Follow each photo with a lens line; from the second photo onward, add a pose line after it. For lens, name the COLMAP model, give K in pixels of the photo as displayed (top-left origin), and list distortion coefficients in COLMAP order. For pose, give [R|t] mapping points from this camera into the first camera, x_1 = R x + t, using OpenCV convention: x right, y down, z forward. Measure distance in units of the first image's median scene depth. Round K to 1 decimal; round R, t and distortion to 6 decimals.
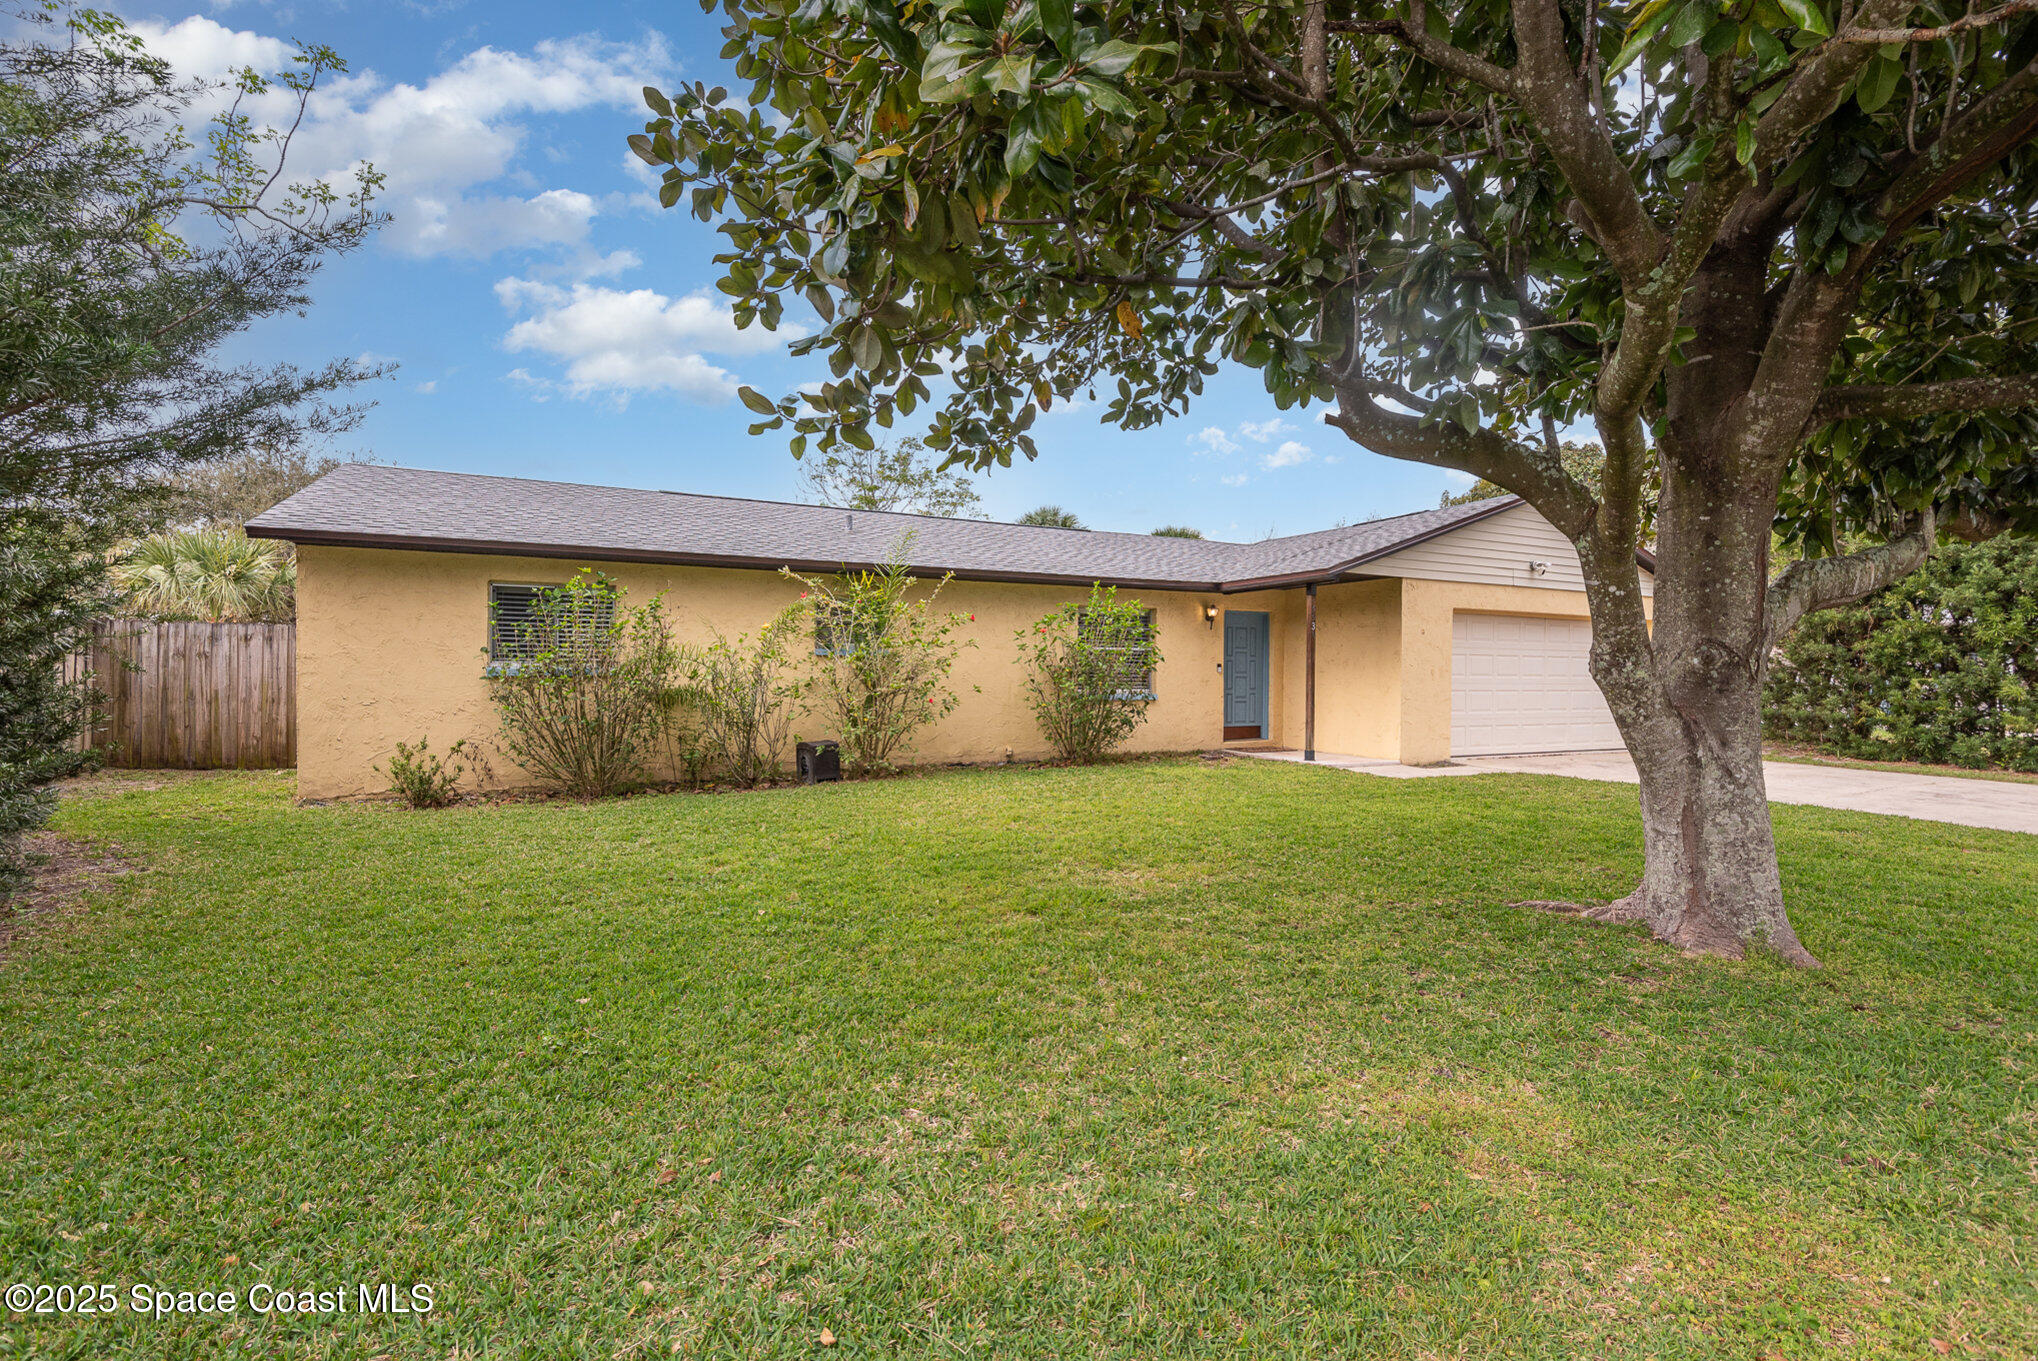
lens RADIAL K [[977.5, 0, 1019.0], [0, 977.5, 680.5], [0, 0, 1]] dist [0.013815, -0.000257]
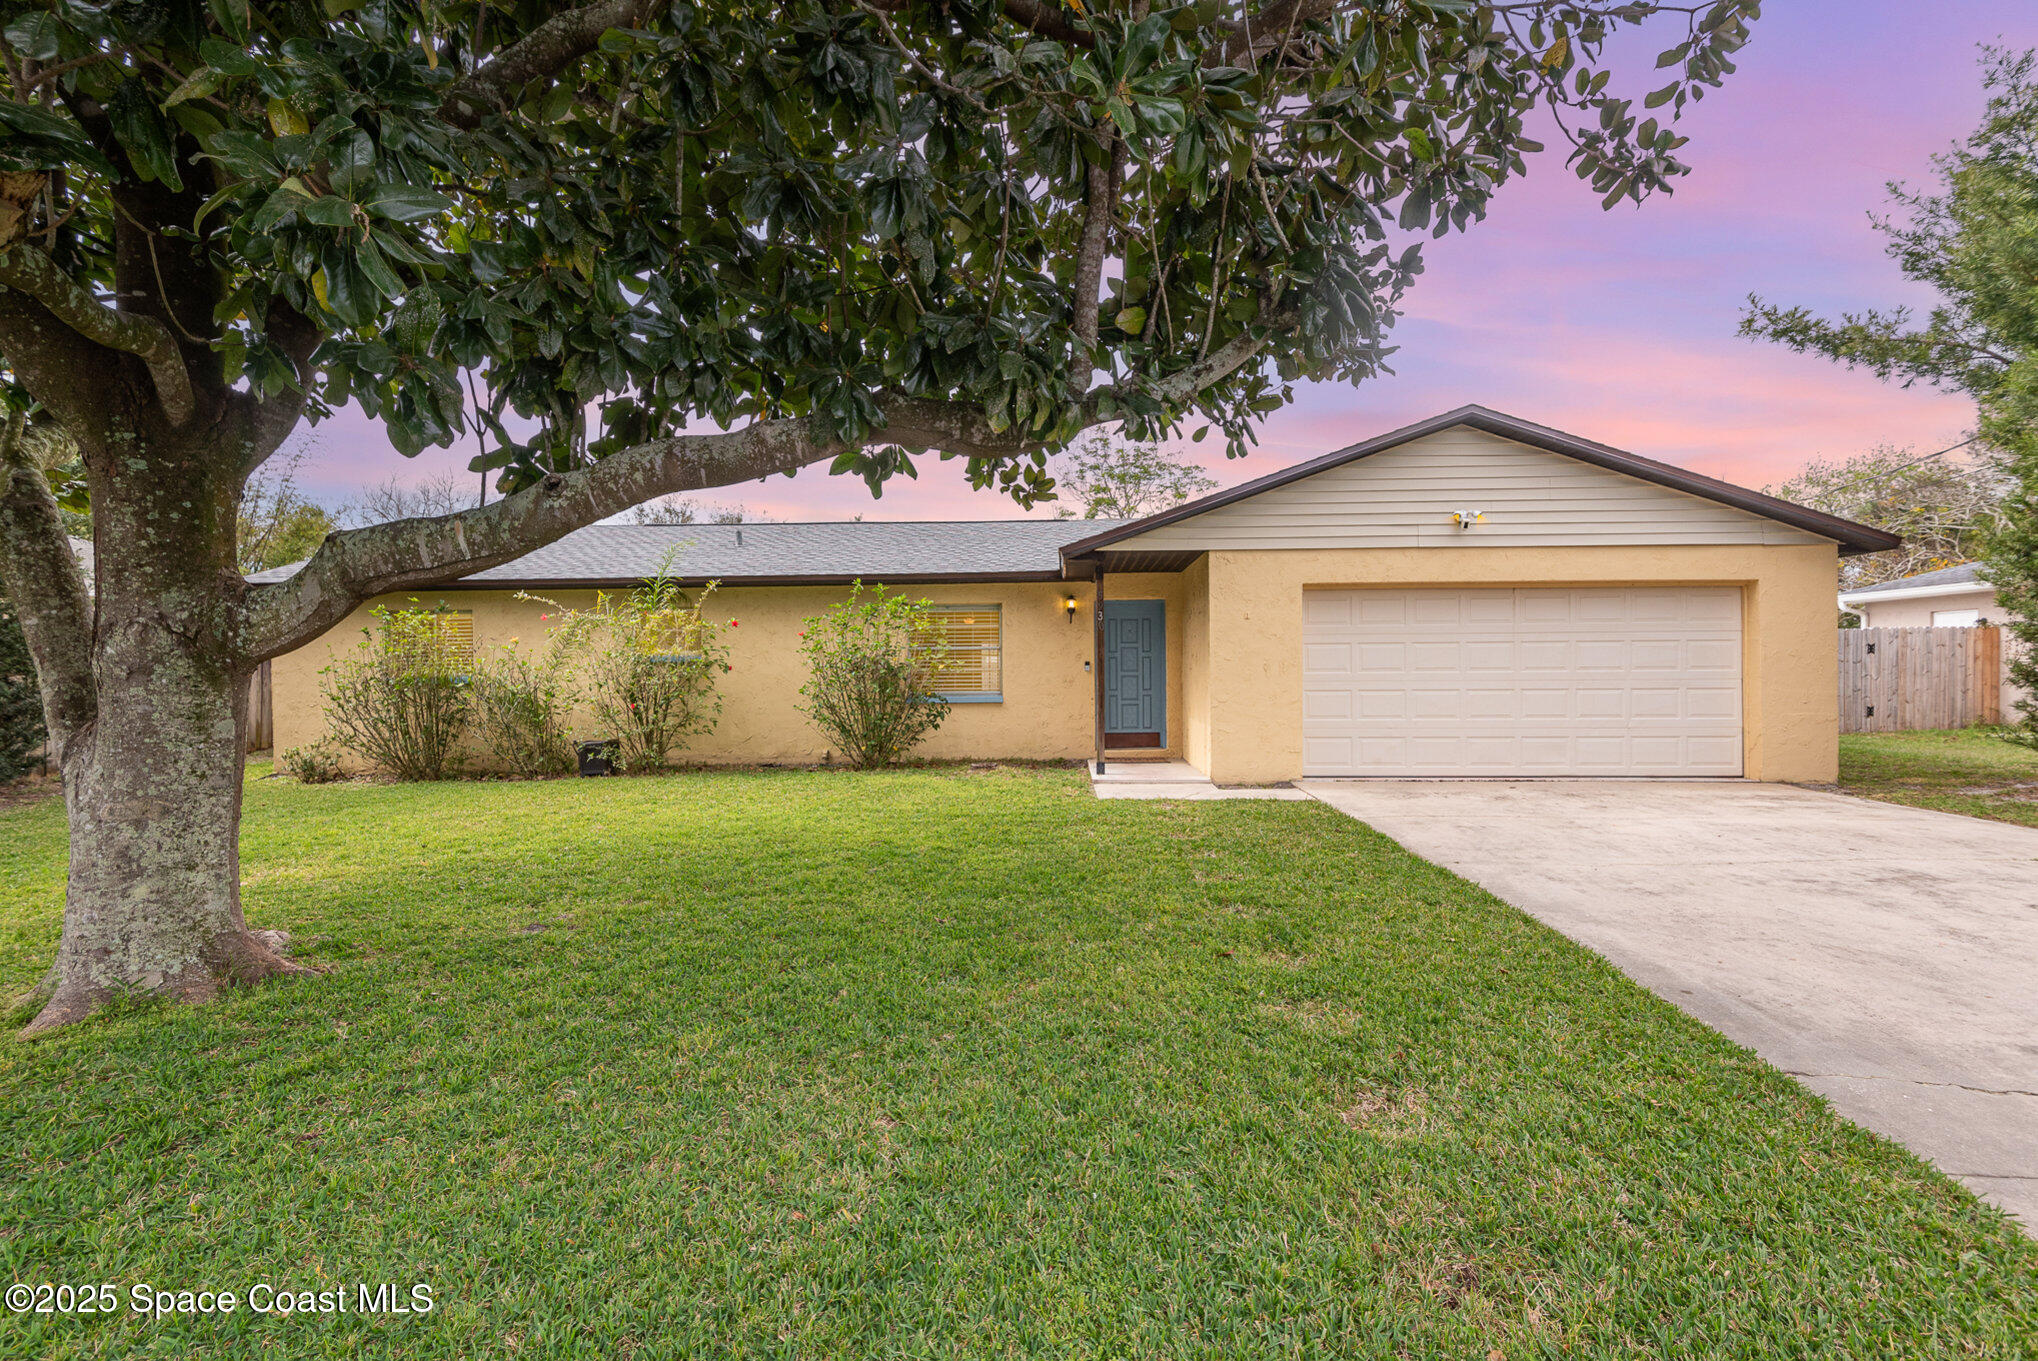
lens RADIAL K [[977.5, 0, 1019.0], [0, 977.5, 680.5], [0, 0, 1]] dist [0.013815, -0.000257]
pose [[0.865981, -0.011940, -0.499934, 0.647629], [0.008757, 0.999924, -0.008712, 0.007831], [0.500000, 0.003167, 0.866019, 0.220494]]
